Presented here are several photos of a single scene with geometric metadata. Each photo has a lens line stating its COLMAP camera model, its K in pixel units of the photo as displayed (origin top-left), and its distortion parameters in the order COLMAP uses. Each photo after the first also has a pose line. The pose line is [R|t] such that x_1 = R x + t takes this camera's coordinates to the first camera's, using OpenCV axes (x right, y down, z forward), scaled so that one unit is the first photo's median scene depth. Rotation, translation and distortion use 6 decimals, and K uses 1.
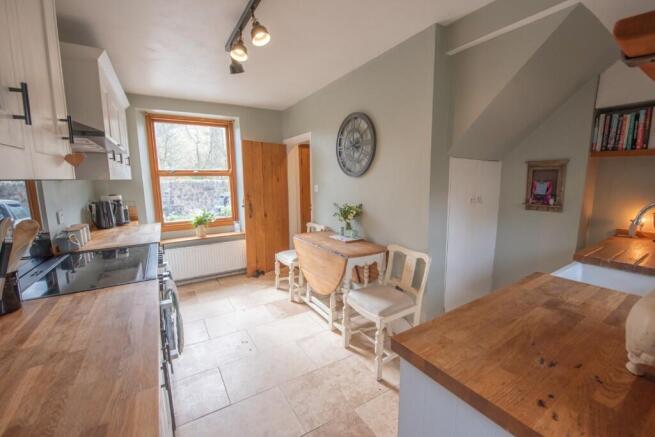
lens RADIAL K [[263.5, 0, 327.1], [0, 263.5, 219.8], [0, 0, 1]] dist [-0.000303, -0.000142]
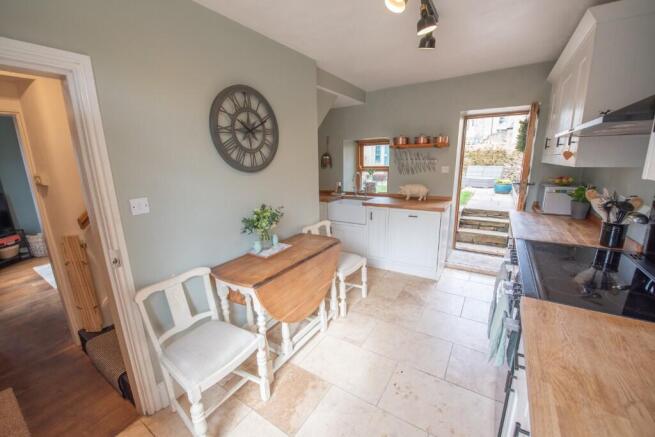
lens RADIAL K [[263.5, 0, 326.8], [0, 263.5, 218.3], [0, 0, 1]] dist [-0.000303, -0.000142]
pose [[-0.418249, -0.185049, 0.889283, -0.696927], [0.167264, 0.946596, 0.275643, -0.212690], [-0.892799, 0.264033, -0.364961, 1.125600]]
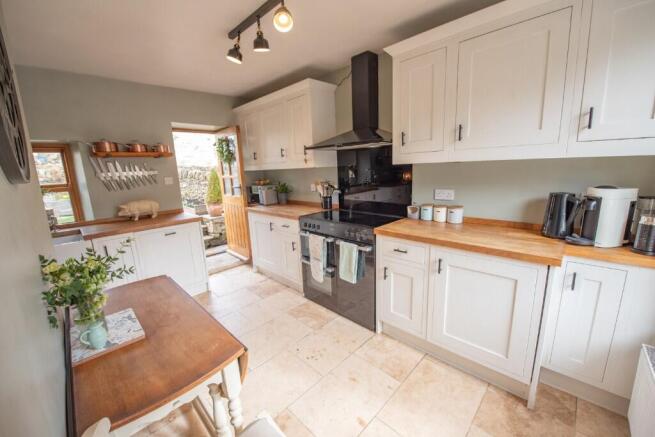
lens RADIAL K [[263.5, 0, 326.1], [0, 263.5, 216.4], [0, 0, 1]] dist [-0.000303, -0.000142]
pose [[-0.973265, 0.091128, -0.210835, -0.150799], [0.014803, 0.940905, 0.338346, -0.233814], [0.229209, 0.326179, -0.917099, 1.423487]]
